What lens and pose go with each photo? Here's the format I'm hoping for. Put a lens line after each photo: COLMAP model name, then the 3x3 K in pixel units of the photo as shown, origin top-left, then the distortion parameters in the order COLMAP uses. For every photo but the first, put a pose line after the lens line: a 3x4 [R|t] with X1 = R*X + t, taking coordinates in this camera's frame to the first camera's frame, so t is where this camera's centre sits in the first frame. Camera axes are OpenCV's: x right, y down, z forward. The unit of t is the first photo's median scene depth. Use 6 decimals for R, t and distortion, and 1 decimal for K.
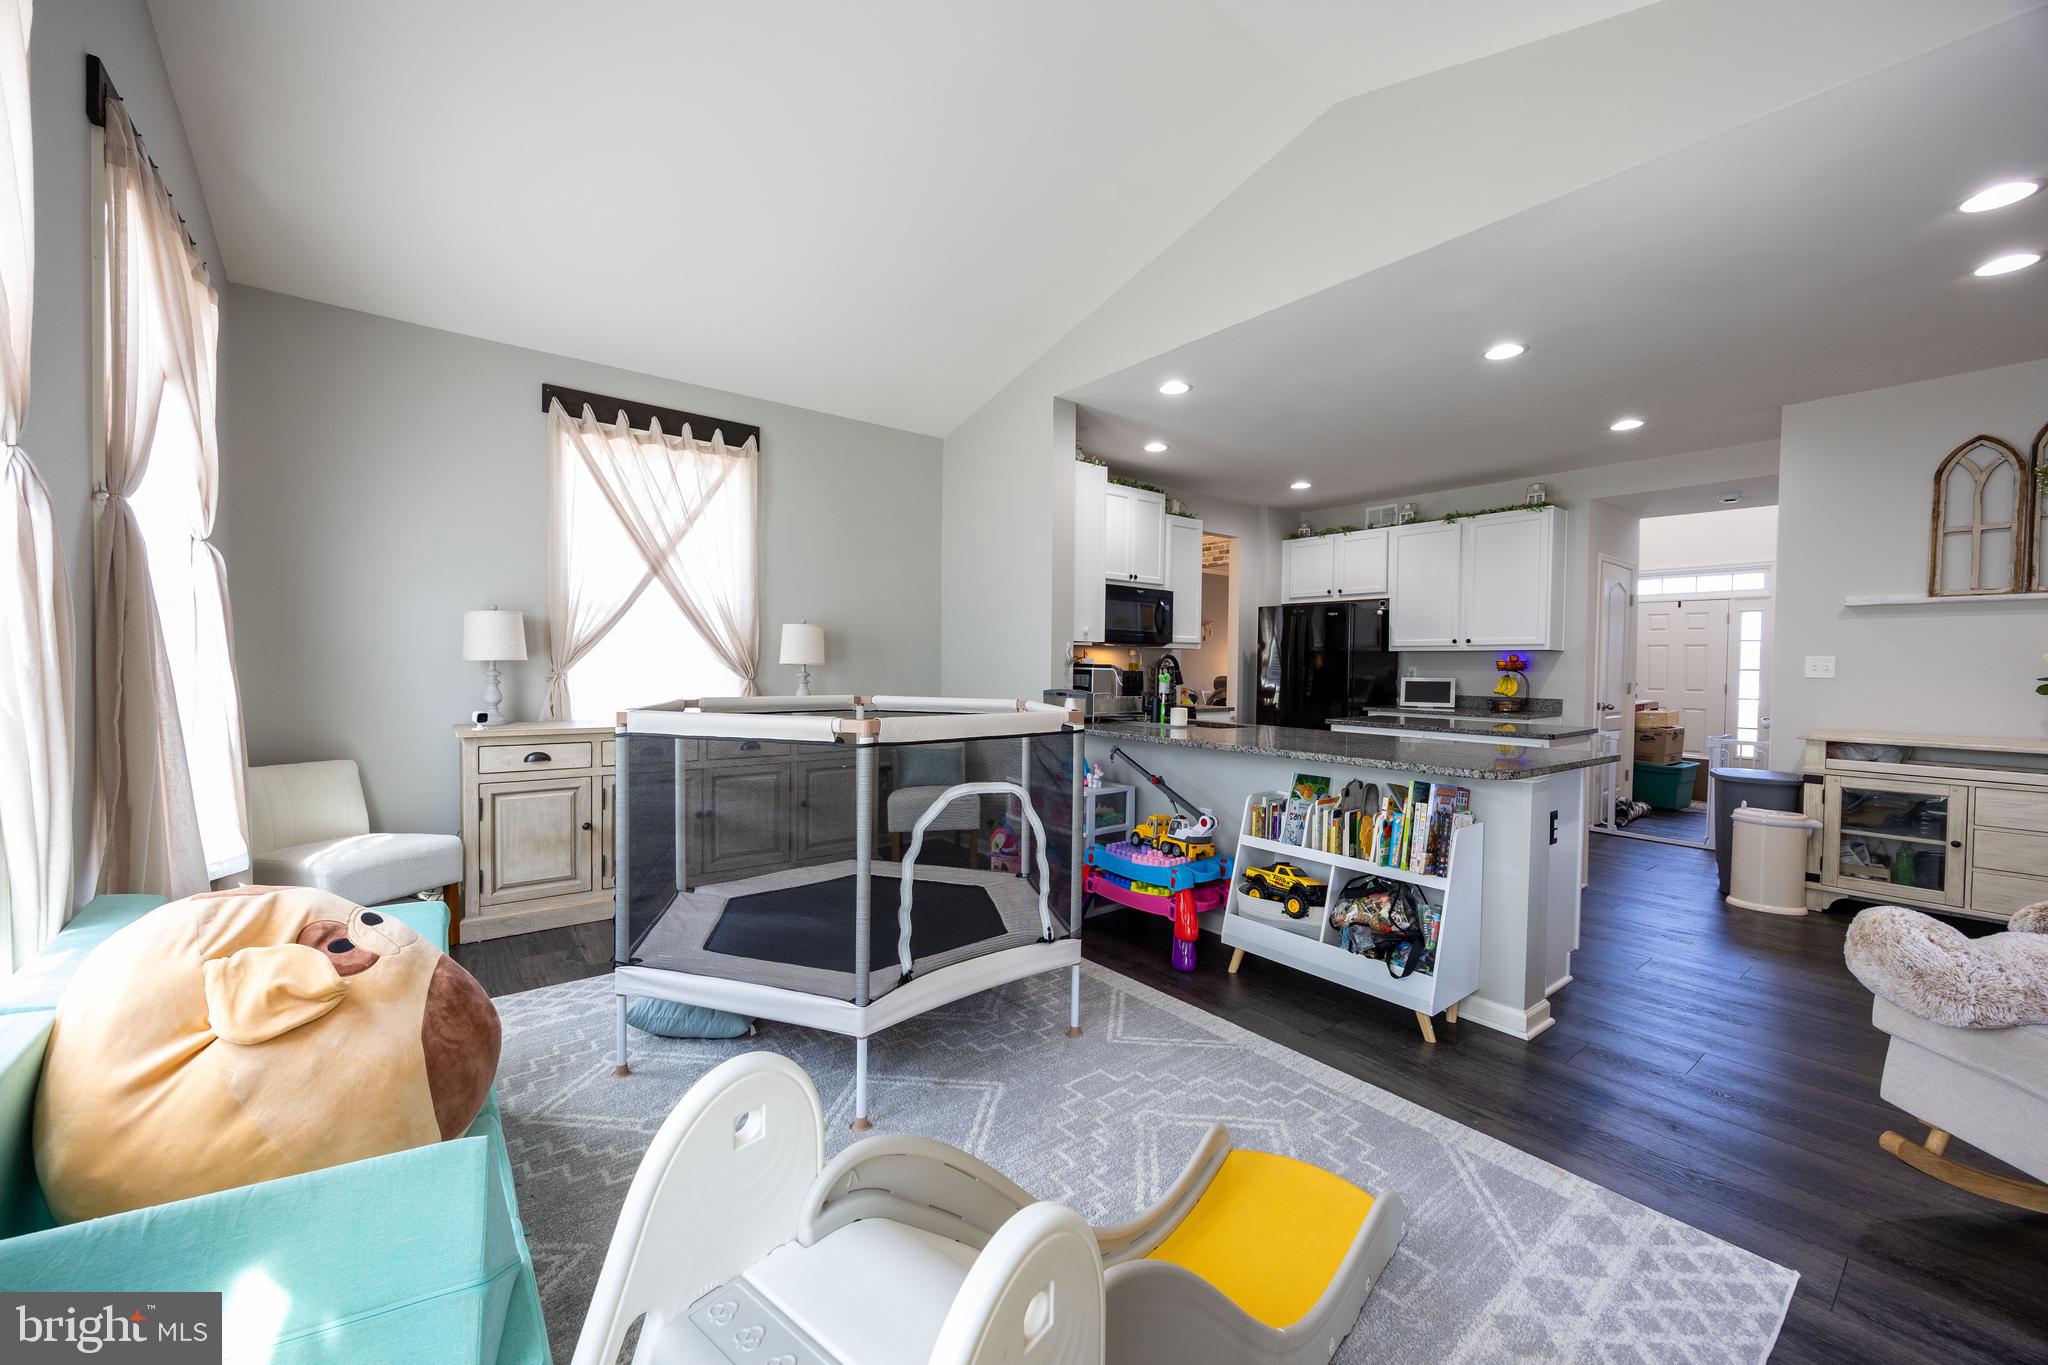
lens RADIAL K [[801.2, 0, 1023.0], [0, 801.2, 679.5], [0, 0, 1]] dist [0.000170, 0.000012]
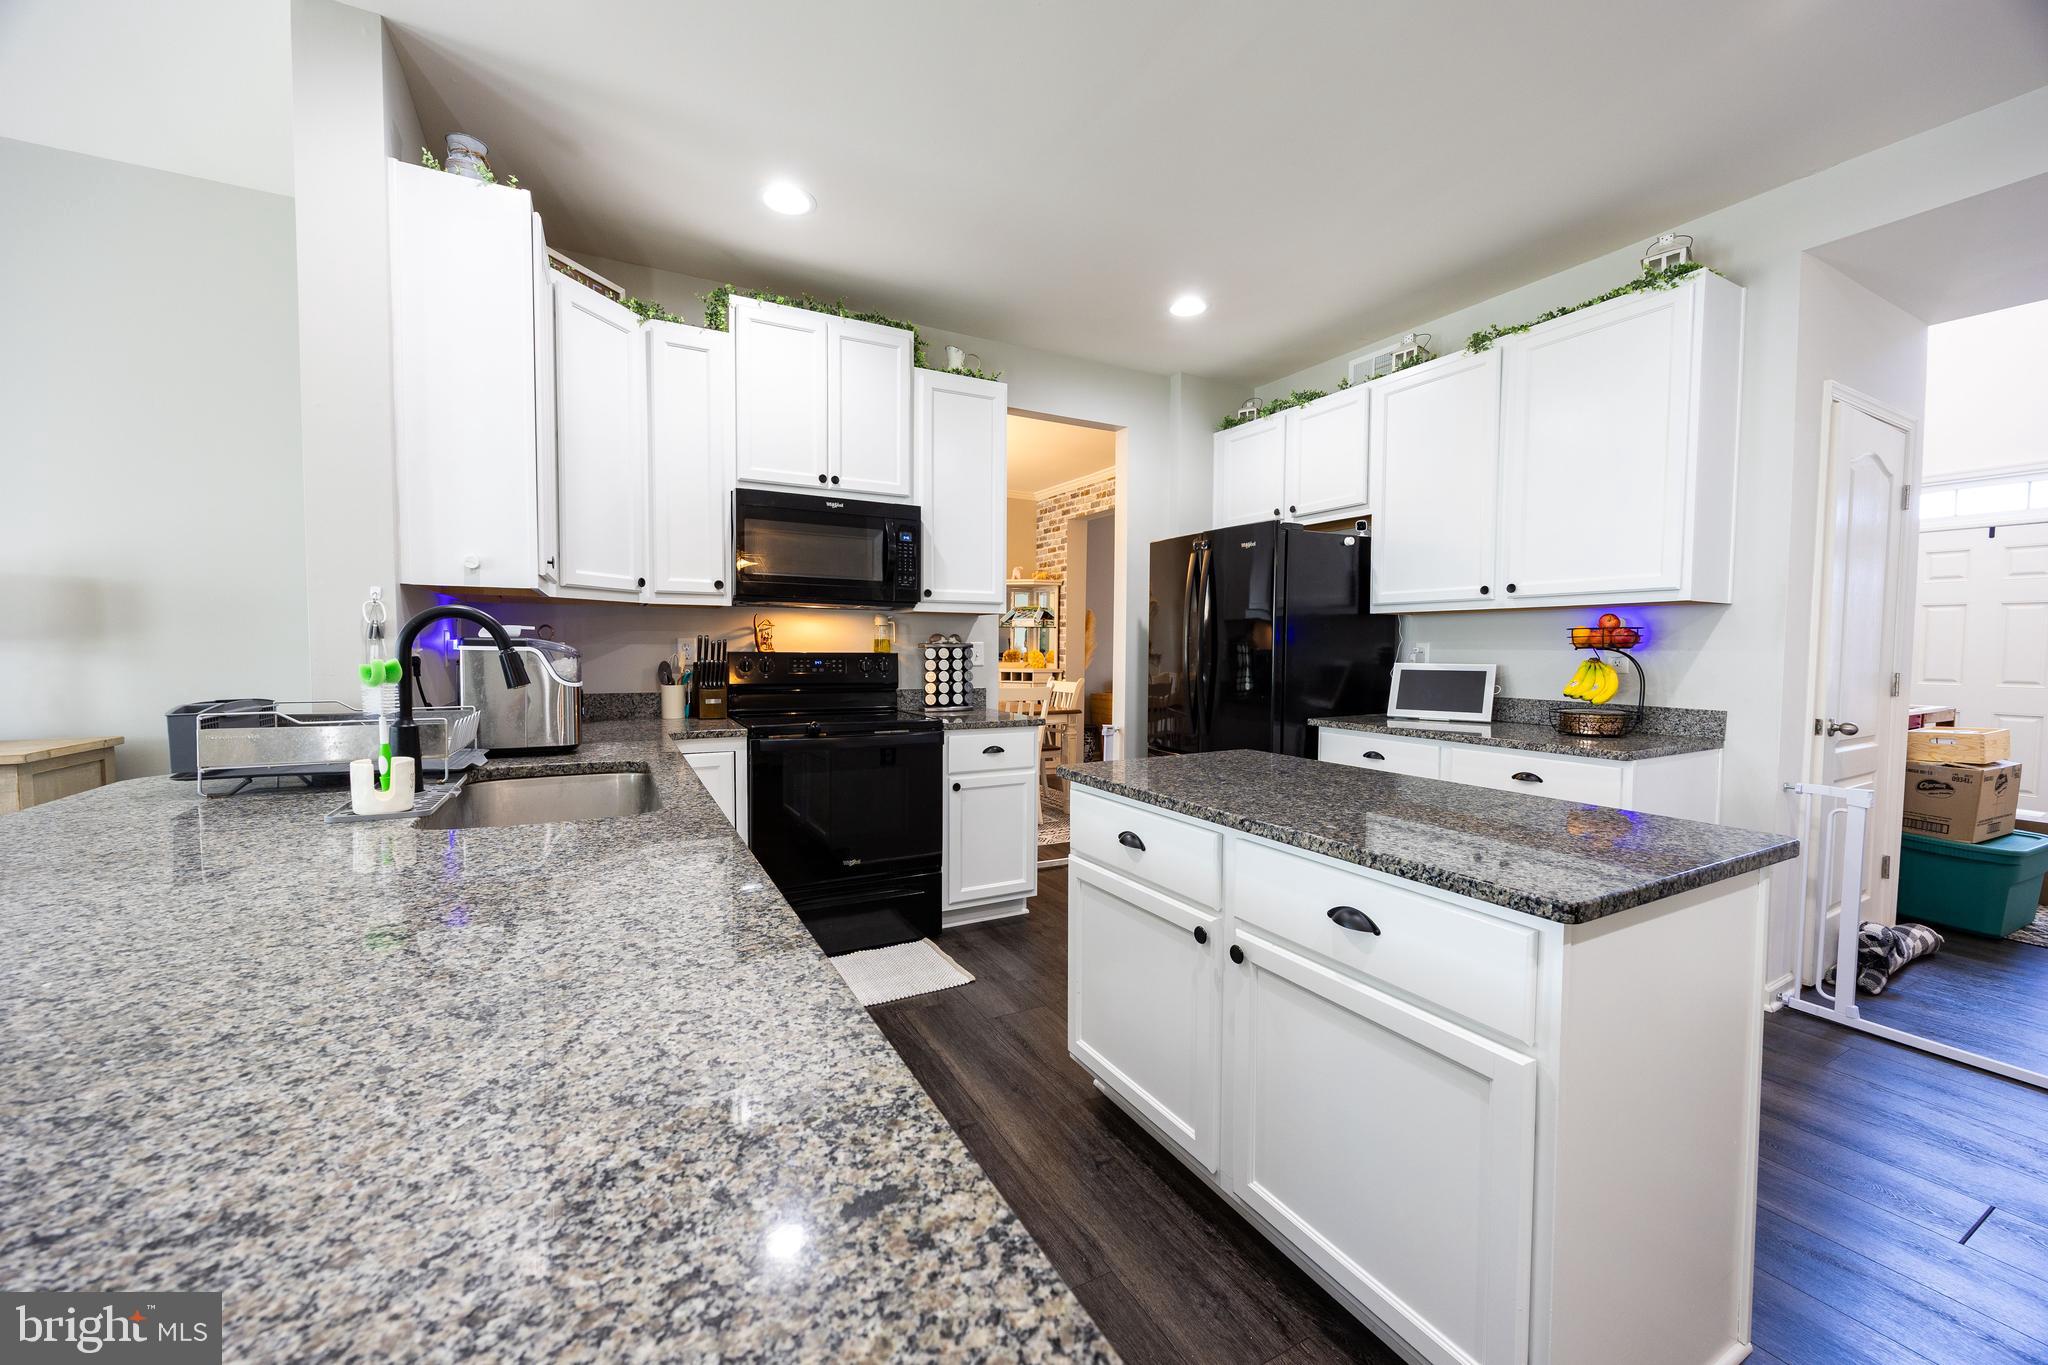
lens RADIAL K [[785.3, 0, 1024.0], [0, 785.3, 682.5], [0, 0, 1]] dist [-0.003083, -0.000234]
pose [[0.984091, 0.002030, -0.177656, 0.350388], [0.002430, 0.999687, 0.024883, -0.003278], [0.177651, -0.024918, 0.983778, 0.479472]]
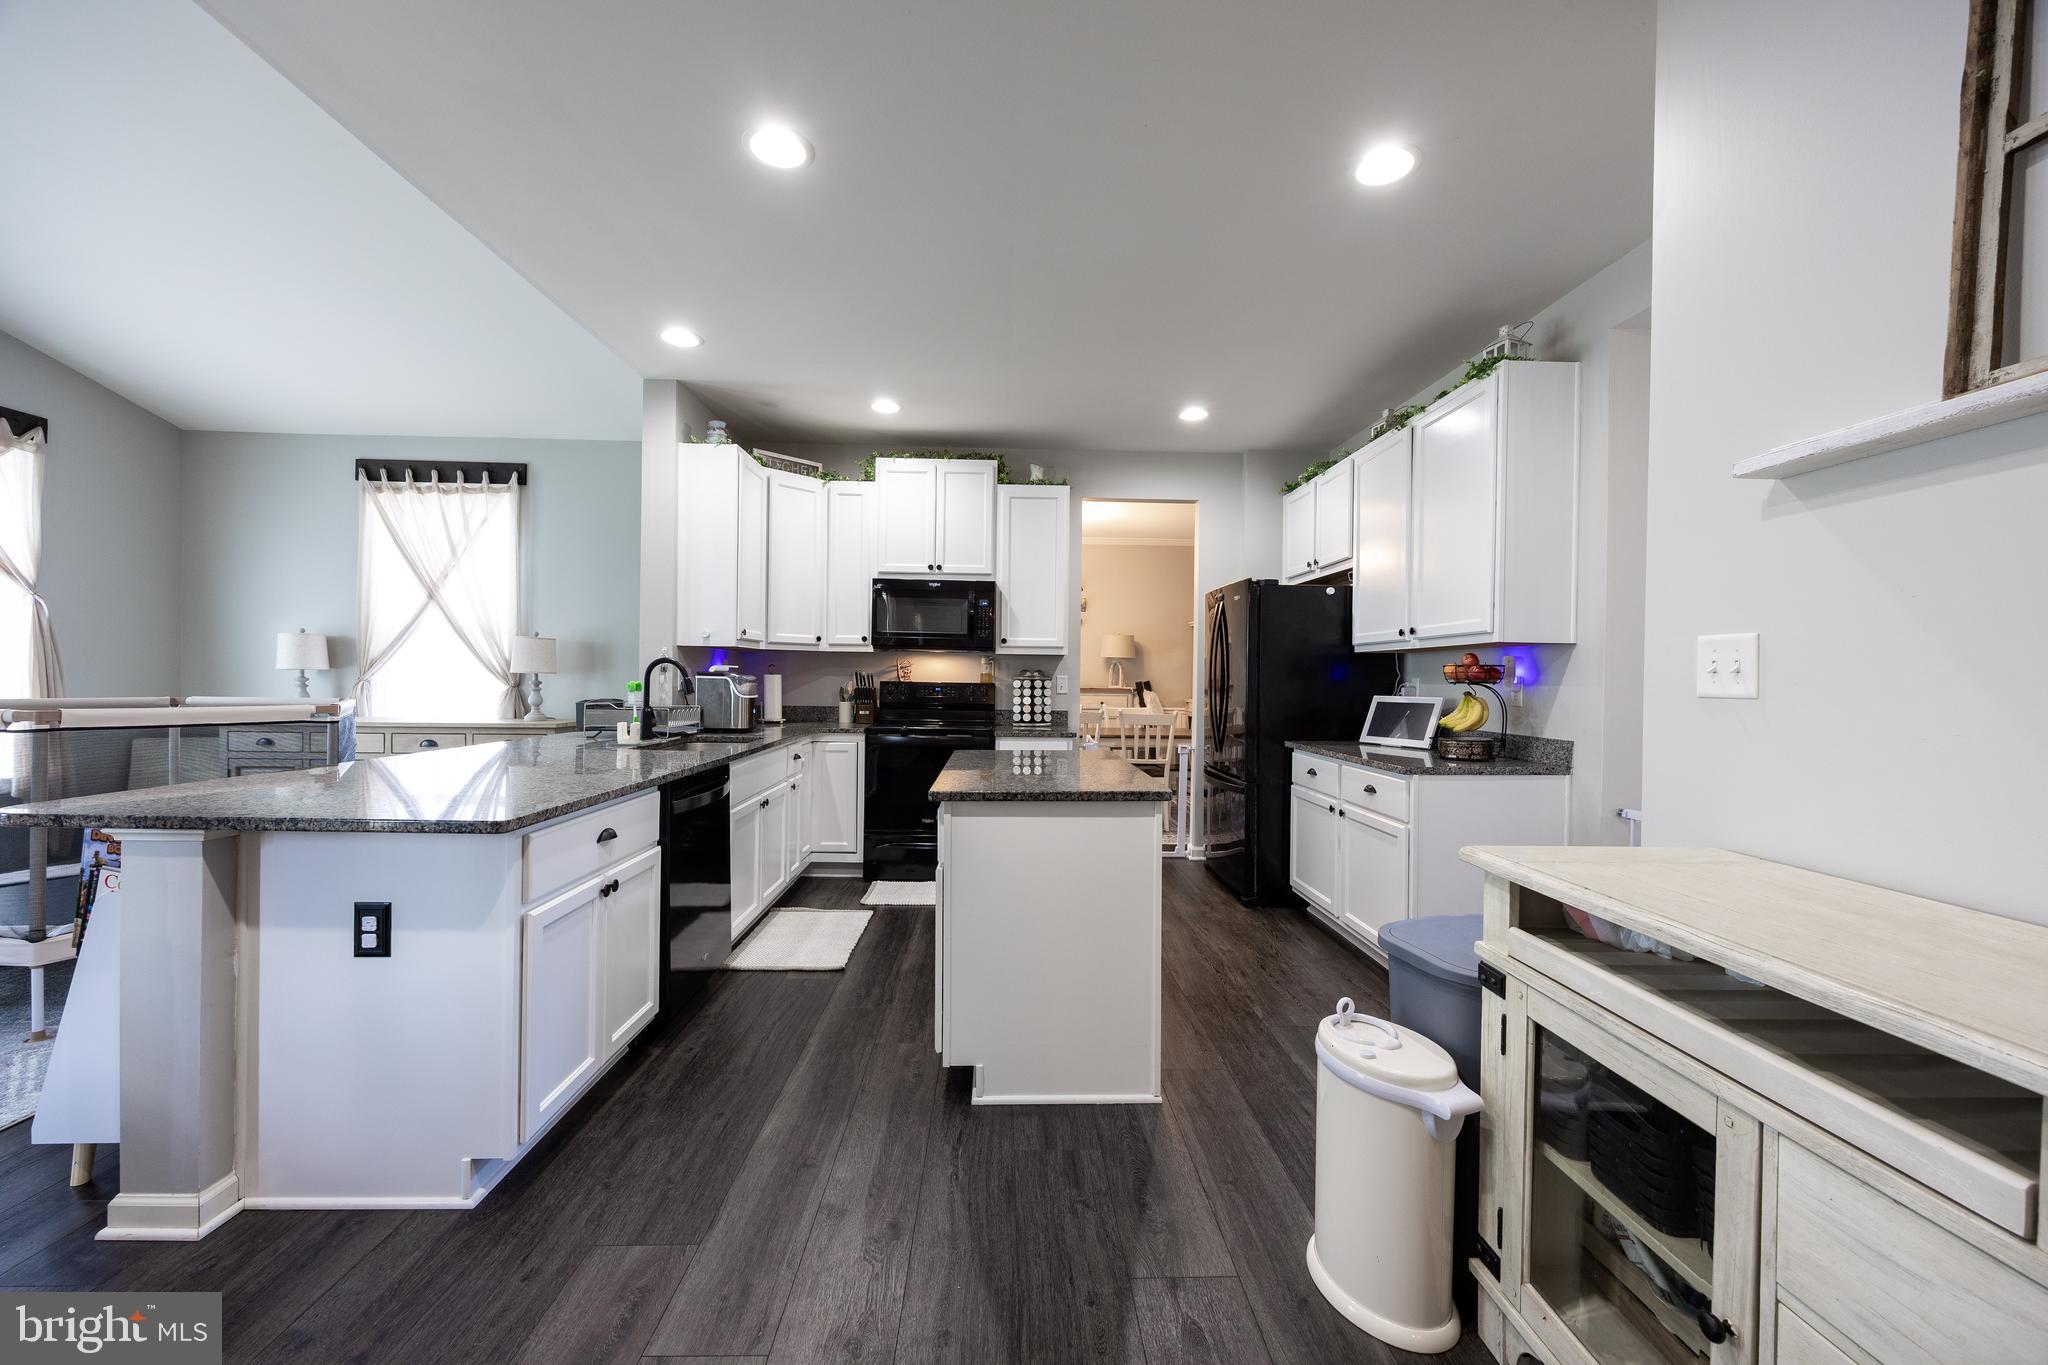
lens RADIAL K [[801.2, 0, 1023.0], [0, 801.2, 679.5], [0, 0, 1]] dist [0.000170, 0.000012]
pose [[0.801598, -0.000127, -0.597863, 0.675097], [-0.014257, 0.999712, -0.019327, 0.000860], [0.597693, 0.024016, 0.801365, 0.386670]]
